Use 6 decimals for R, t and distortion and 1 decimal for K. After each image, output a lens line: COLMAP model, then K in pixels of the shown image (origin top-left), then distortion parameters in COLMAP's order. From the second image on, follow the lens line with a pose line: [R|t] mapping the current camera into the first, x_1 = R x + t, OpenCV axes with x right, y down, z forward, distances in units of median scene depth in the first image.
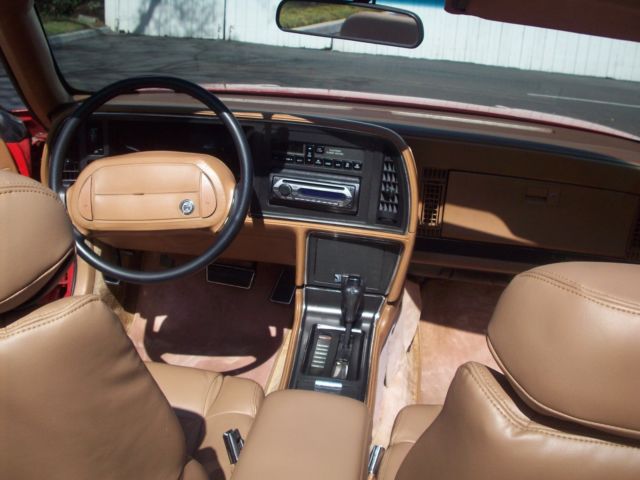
lens RADIAL K [[749.7, 0, 320.0], [0, 749.7, 240.0], [0, 0, 1]] dist [-0.138537, 0.059885]
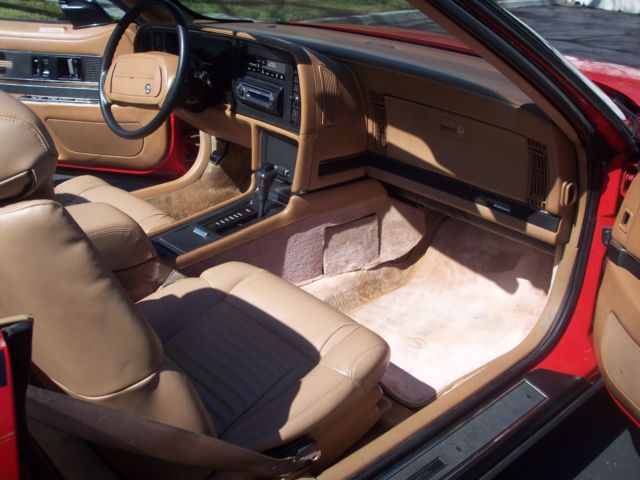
lens RADIAL K [[749.7, 0, 320.0], [0, 749.7, 240.0], [0, 0, 1]] dist [-0.138537, 0.059885]
pose [[0.781158, 0.215212, -0.586067, 0.867937], [-0.196301, 0.975767, 0.096670, 0.033013], [0.592670, 0.039531, 0.804475, 0.052655]]
